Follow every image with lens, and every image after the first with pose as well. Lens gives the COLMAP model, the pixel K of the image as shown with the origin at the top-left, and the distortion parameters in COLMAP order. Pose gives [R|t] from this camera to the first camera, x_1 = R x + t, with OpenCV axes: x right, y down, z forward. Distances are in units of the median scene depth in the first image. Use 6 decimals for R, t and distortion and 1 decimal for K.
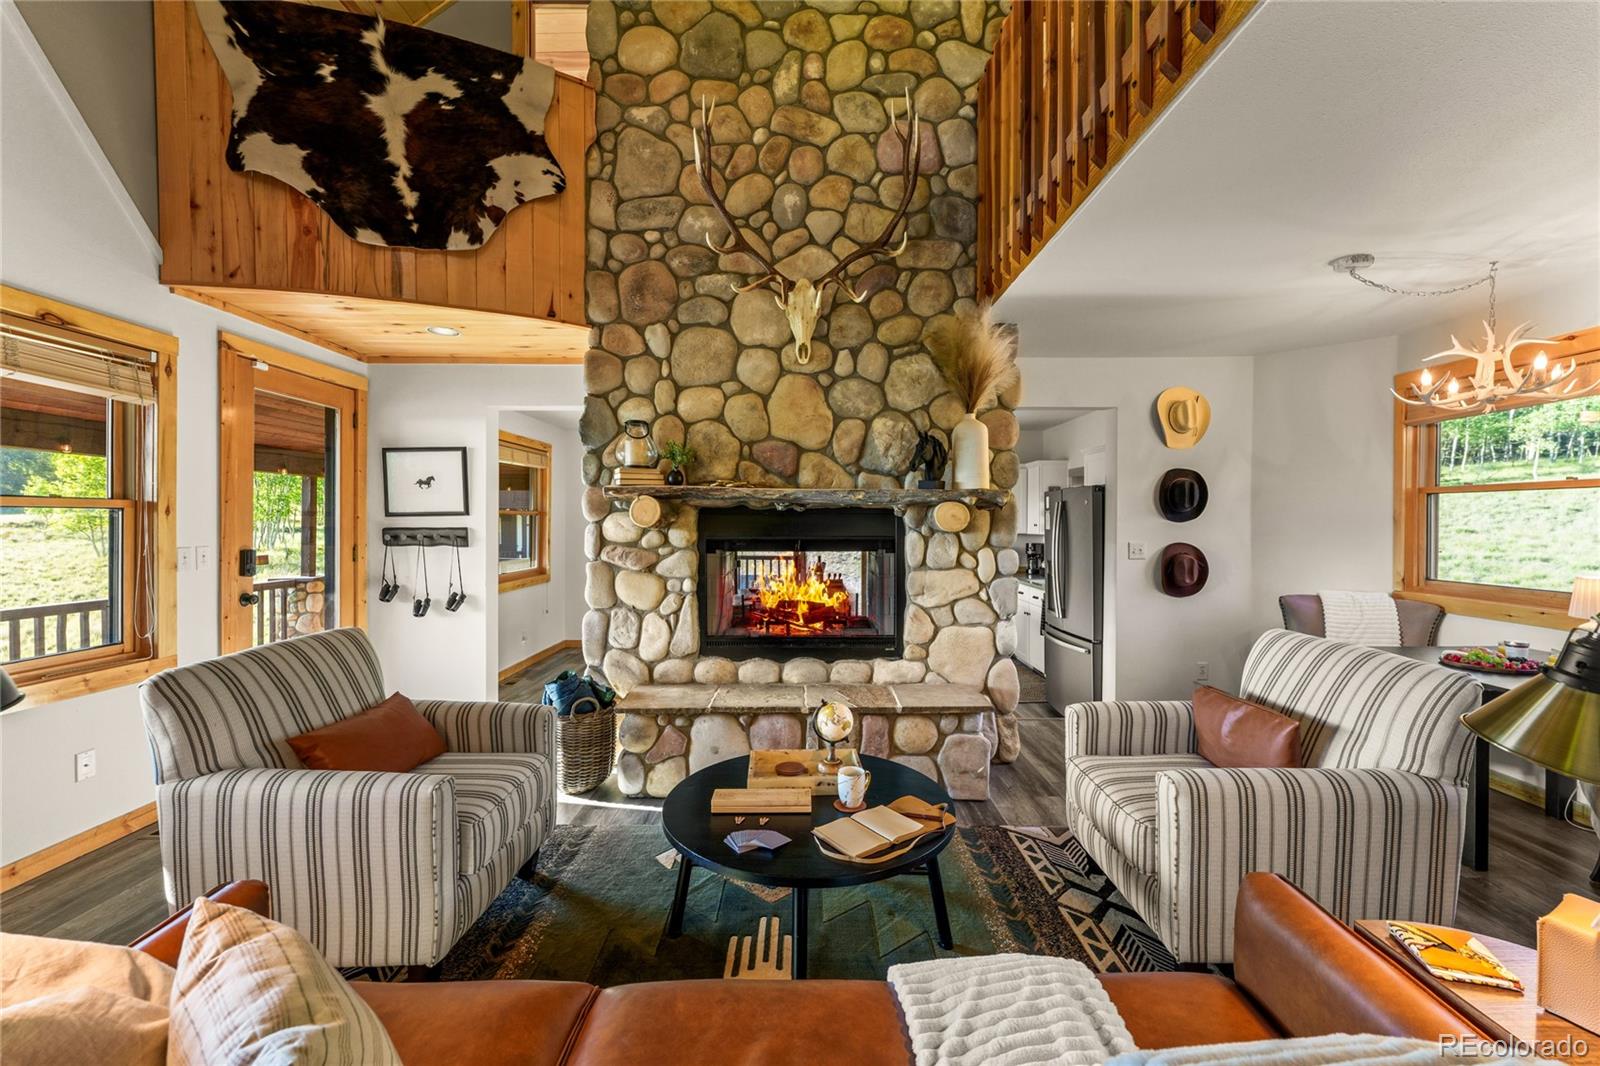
lens RADIAL K [[643.9, 0, 800.3], [0, 643.9, 525.4], [0, 0, 1]] dist [-0.001482, -0.000399]
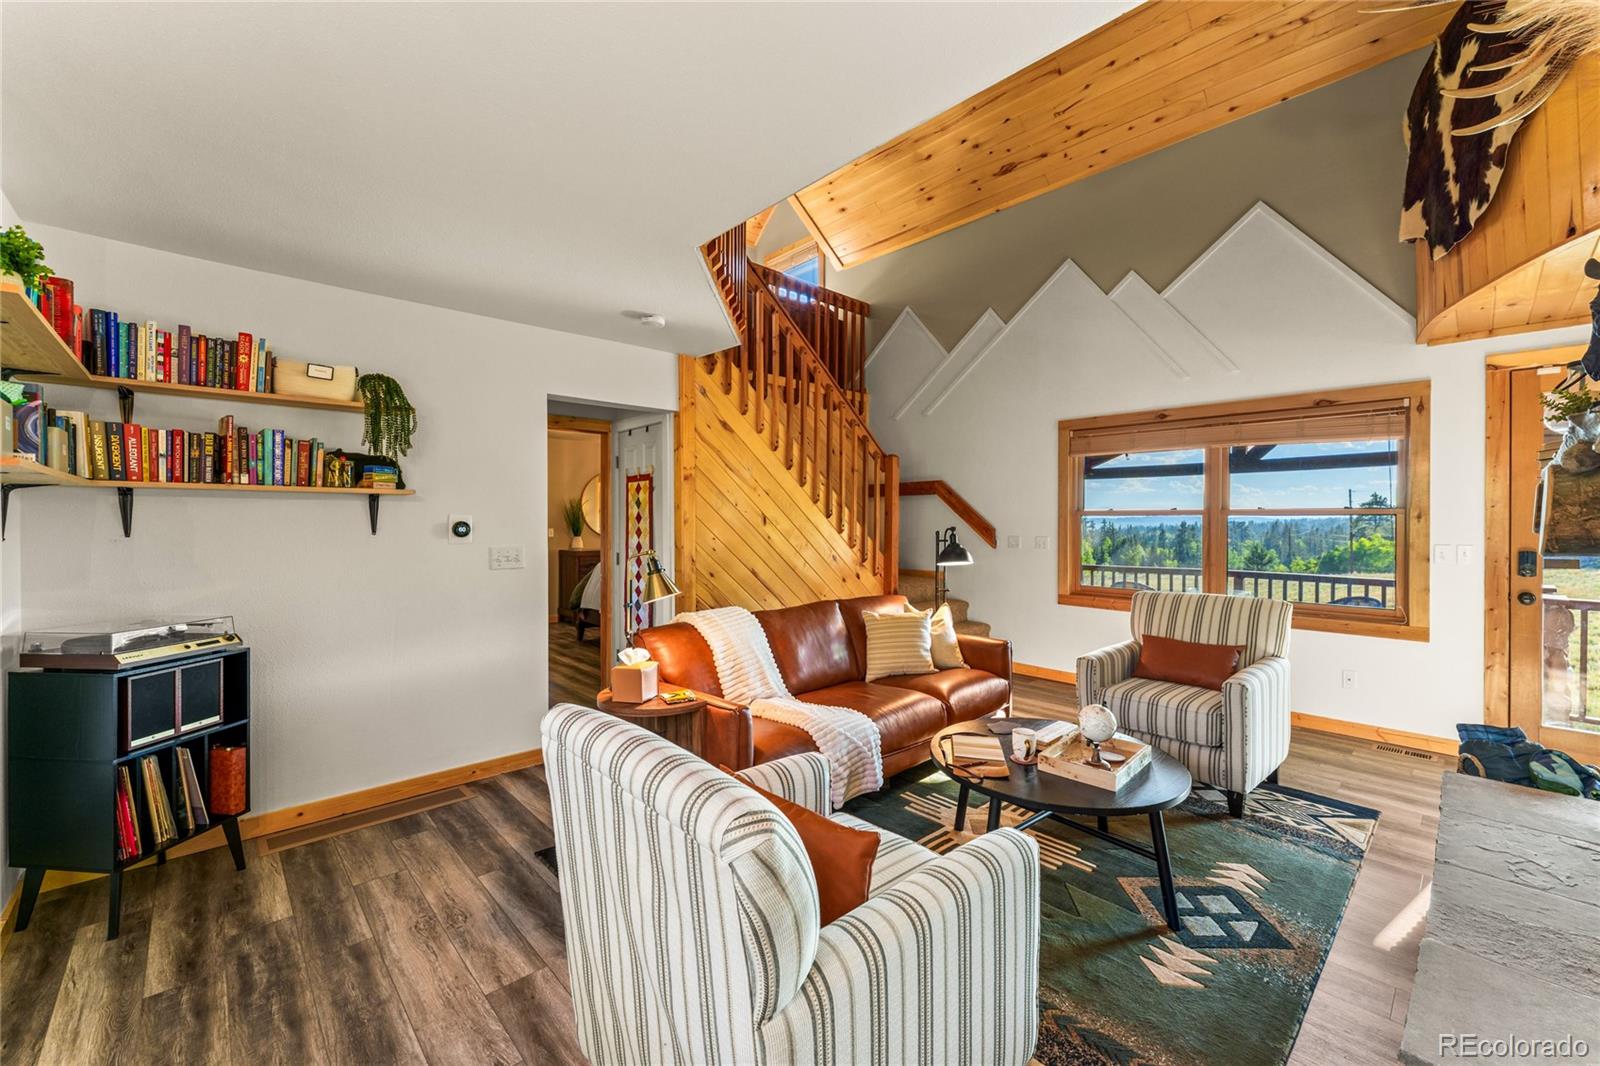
lens RADIAL K [[643.9, 0, 800.3], [0, 643.9, 525.4], [0, 0, 1]] dist [-0.001482, -0.000399]
pose [[-0.729187, 0.000968, -0.684314, 0.683650], [-0.008832, 0.999902, 0.010826, -0.005537], [0.684258, 0.013938, -0.729107, 0.900018]]
